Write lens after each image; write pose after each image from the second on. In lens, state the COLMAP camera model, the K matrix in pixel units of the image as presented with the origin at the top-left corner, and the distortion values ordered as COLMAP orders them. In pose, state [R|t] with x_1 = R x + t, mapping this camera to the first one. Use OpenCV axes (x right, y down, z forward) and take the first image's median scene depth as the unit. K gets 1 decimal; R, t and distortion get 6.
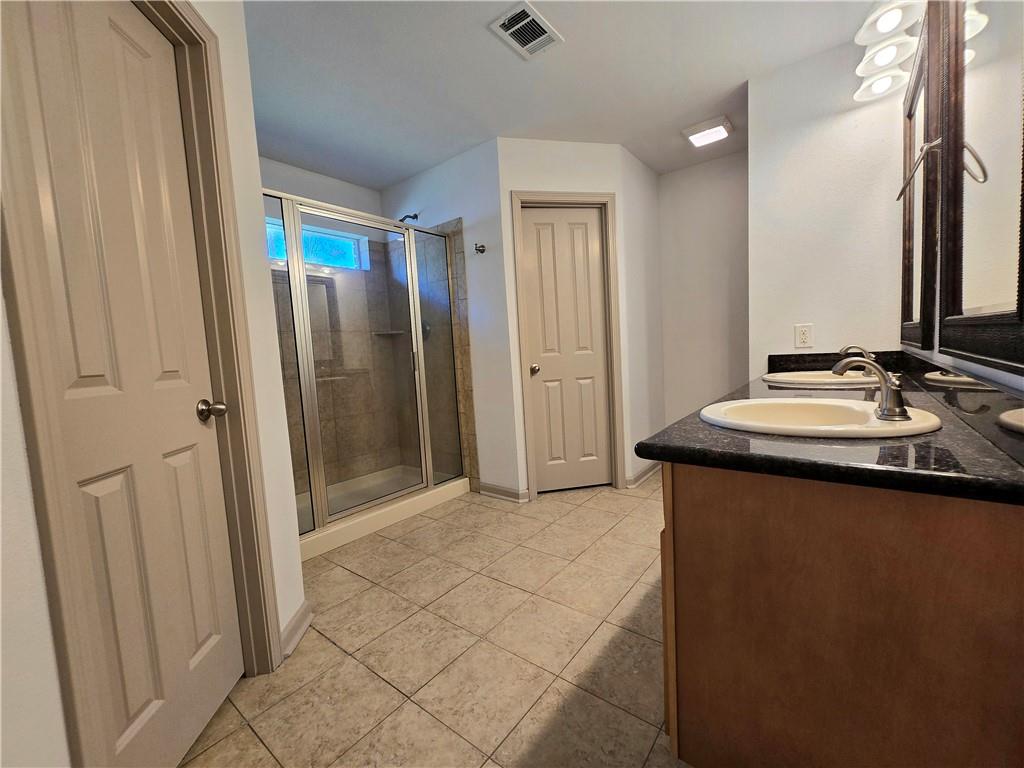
lens RADIAL K [[419.4, 0, 514.9], [0, 419.4, 383.0], [0, 0, 1]] dist [-0.000281, 0.000081]
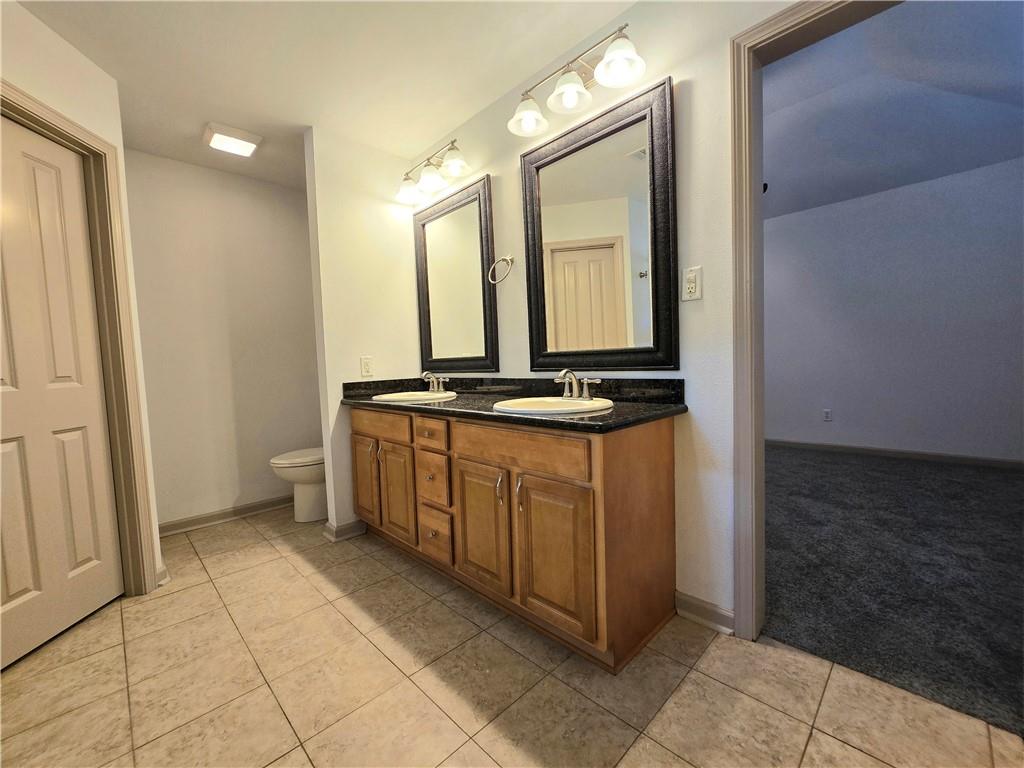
lens RADIAL K [[419.4, 0, 513.8], [0, 419.4, 383.2], [0, 0, 1]] dist [-0.000281, 0.000081]
pose [[0.134971, 0.000321, 0.990850, -0.362241], [0.108723, 0.993957, -0.015133, -0.000466], [-0.984867, 0.109771, 0.134120, 0.352826]]
